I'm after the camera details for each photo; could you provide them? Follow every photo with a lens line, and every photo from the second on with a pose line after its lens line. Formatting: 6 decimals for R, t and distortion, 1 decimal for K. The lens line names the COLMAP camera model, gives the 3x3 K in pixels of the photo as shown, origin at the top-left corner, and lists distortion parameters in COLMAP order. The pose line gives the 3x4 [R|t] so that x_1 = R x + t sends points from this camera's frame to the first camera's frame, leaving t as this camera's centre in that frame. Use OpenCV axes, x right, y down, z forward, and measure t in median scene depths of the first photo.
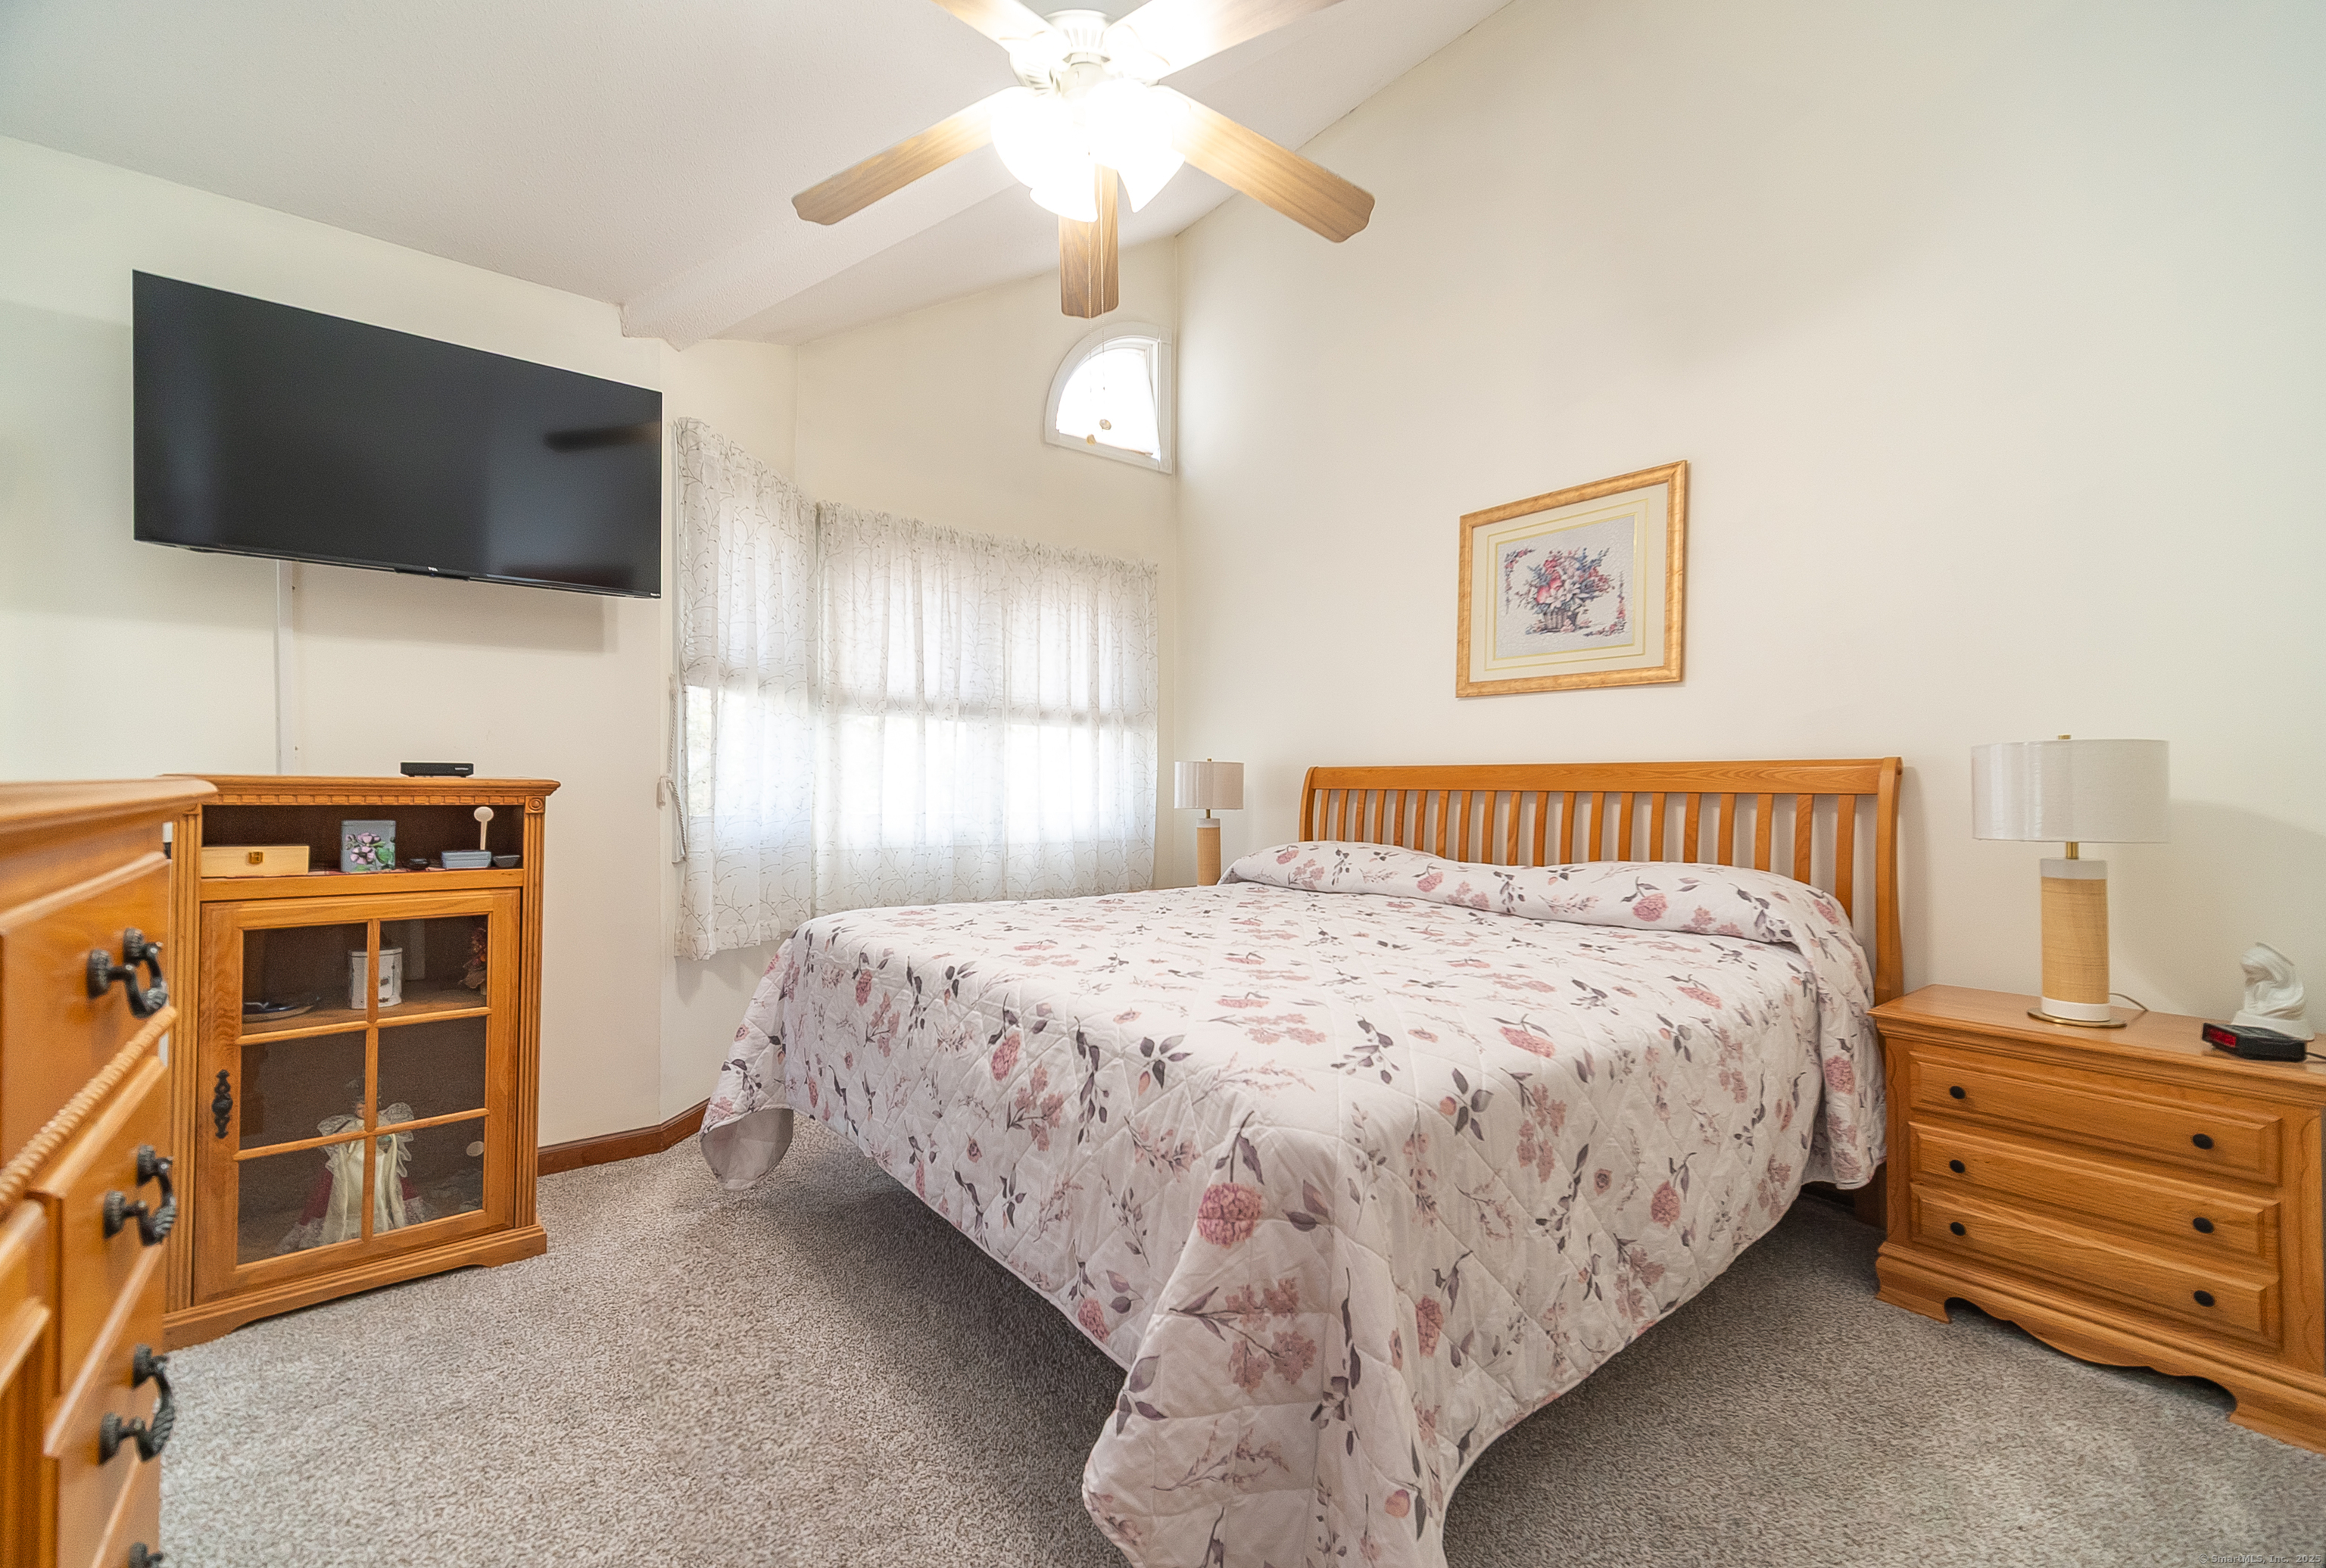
lens RADIAL K [[977.2, 0, 1165.2], [0, 977.2, 779.8], [0, 0, 1]] dist [0.015458, -0.000014]
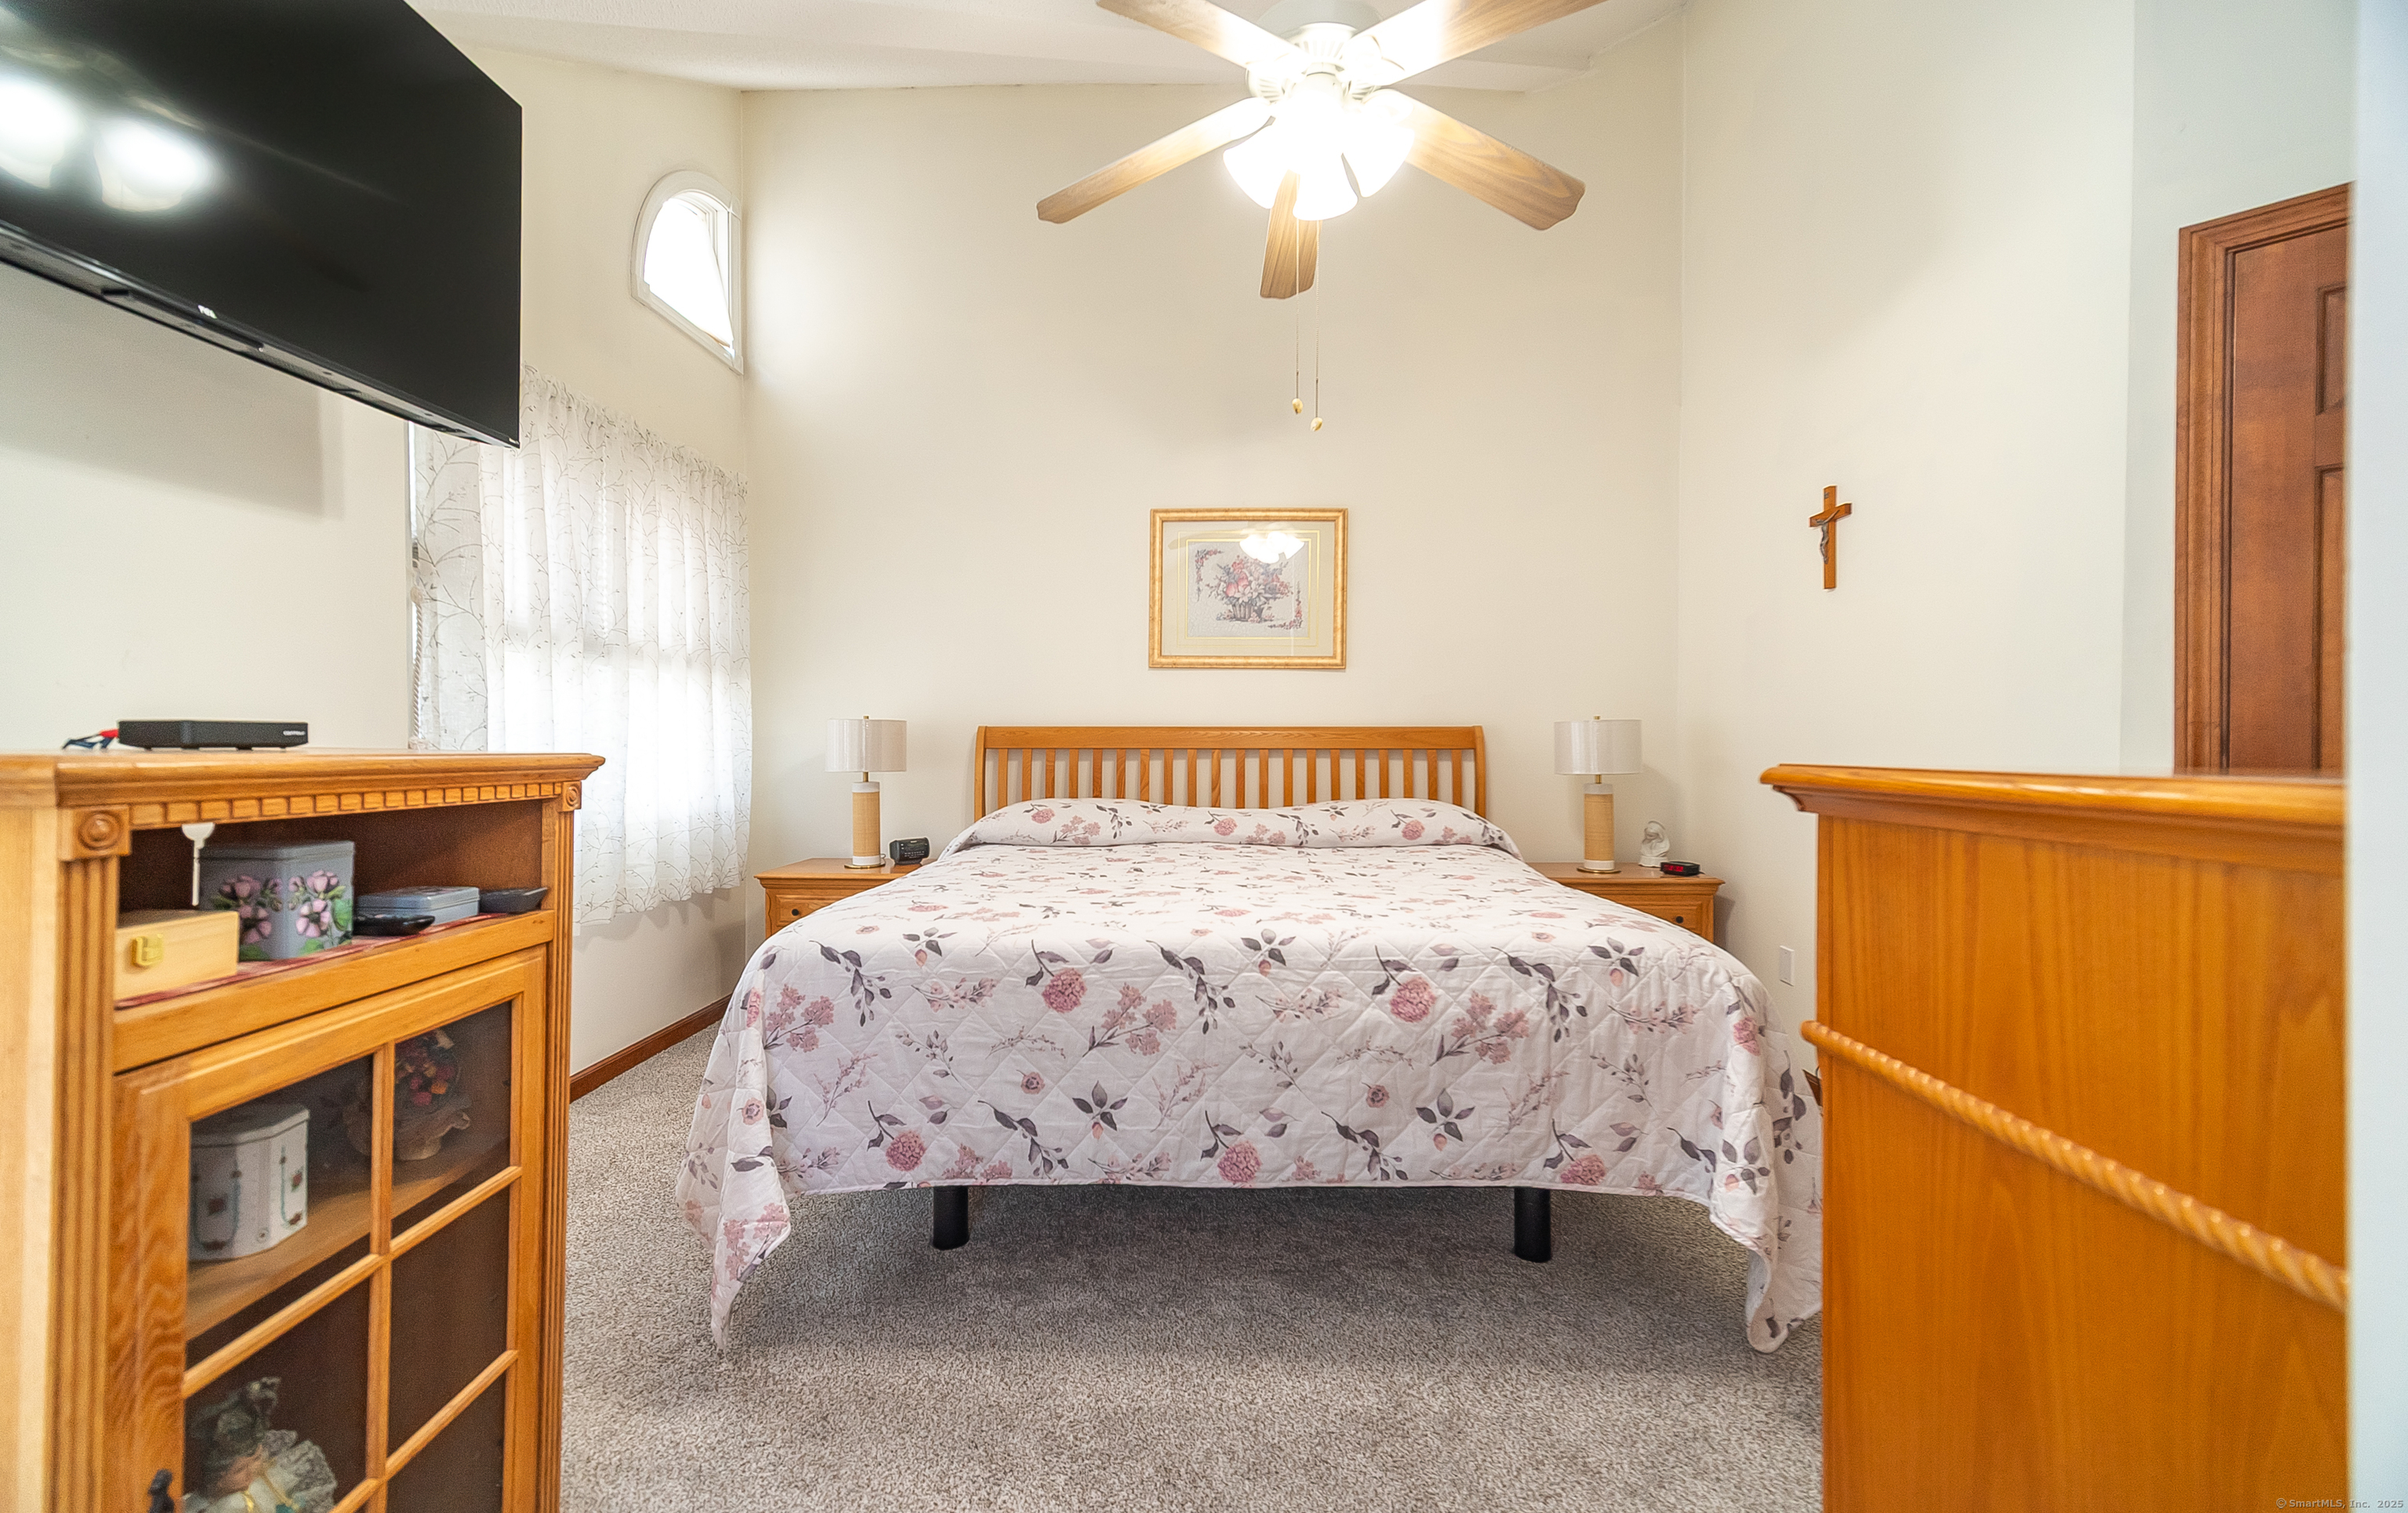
lens RADIAL K [[966.5, 0, 1199.3], [0, 966.5, 742.8], [0, 0, 1]] dist [0.012522, -0.000685]
pose [[0.651141, -0.007334, 0.758922, -0.790460], [-0.000803, 0.999946, 0.010353, -0.011750], [-0.758957, -0.007351, 0.651100, 0.329070]]
